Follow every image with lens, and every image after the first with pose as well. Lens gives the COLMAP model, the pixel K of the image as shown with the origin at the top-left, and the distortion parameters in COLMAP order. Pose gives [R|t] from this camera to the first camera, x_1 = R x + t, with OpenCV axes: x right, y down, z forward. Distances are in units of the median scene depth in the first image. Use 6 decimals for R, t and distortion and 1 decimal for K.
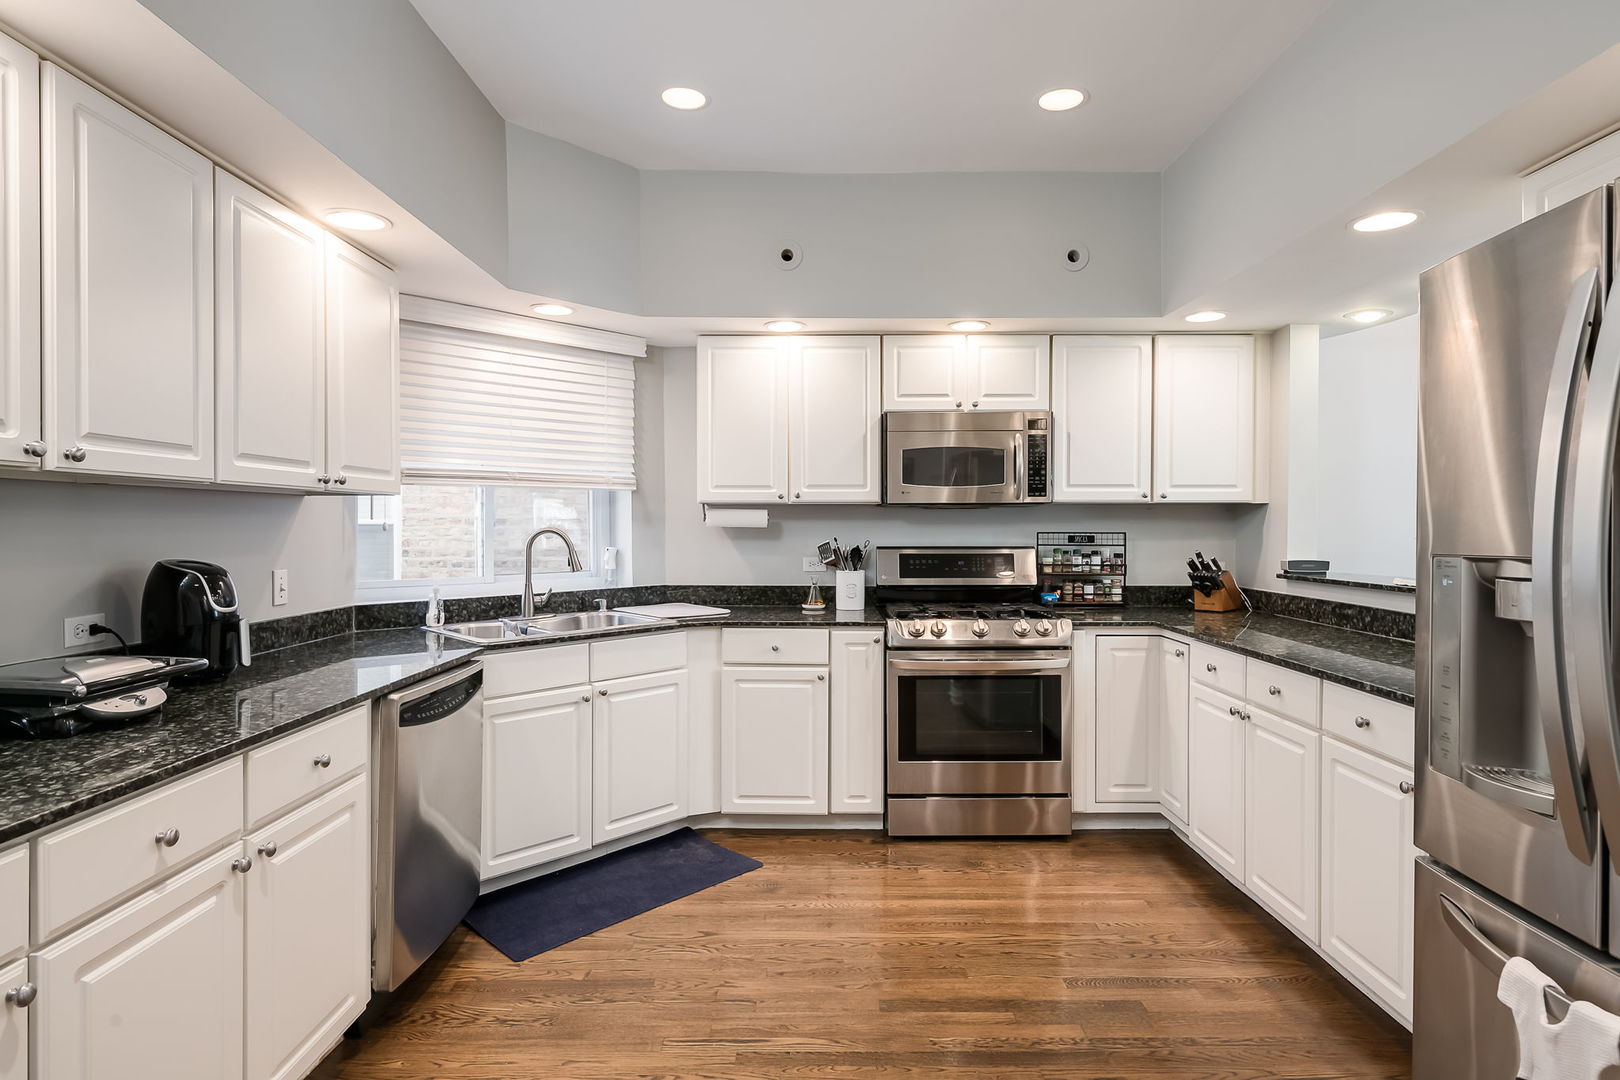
lens RADIAL K [[803.5, 0, 813.9], [0, 803.5, 534.7], [0, 0, 1]] dist [-0.002783, -0.001733]
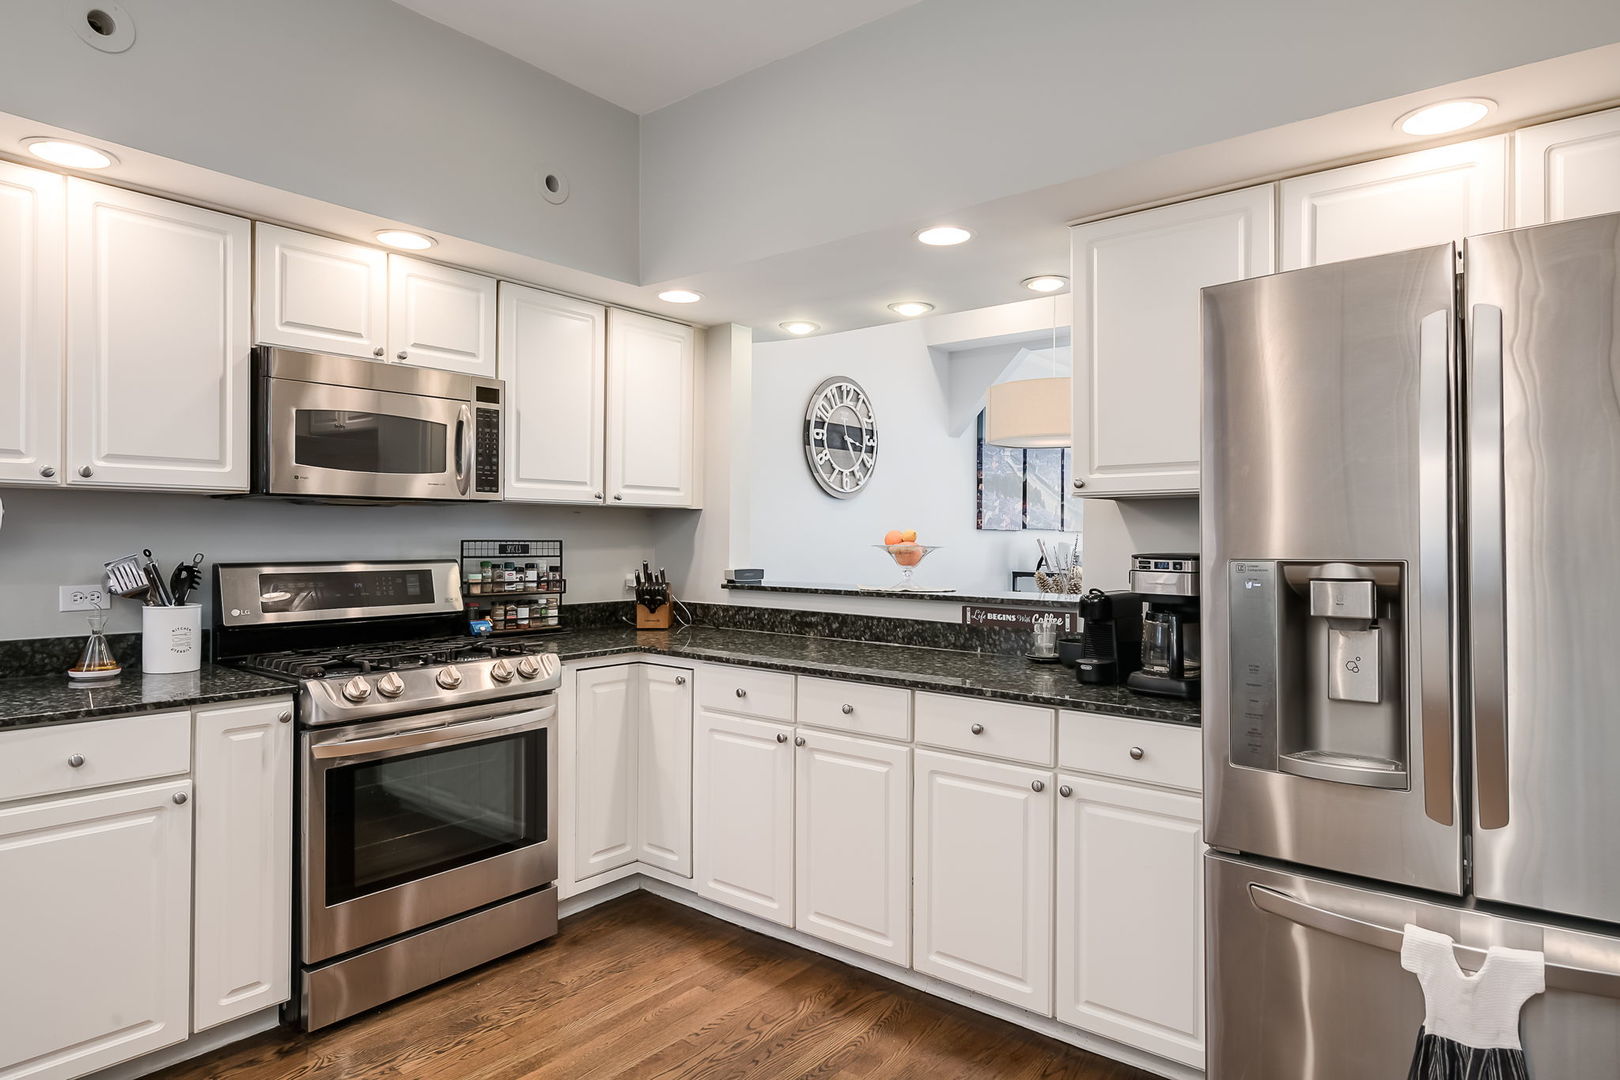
lens RADIAL K [[909.0, 0, 805.6], [0, 909.0, 536.8], [0, 0, 1]] dist [0.000773, -0.000645]
pose [[0.649574, 0.002824, 0.760293, -0.173393], [0.003404, 0.999972, -0.006623, 0.000519], [-0.760291, 0.006890, 0.649546, 0.232592]]
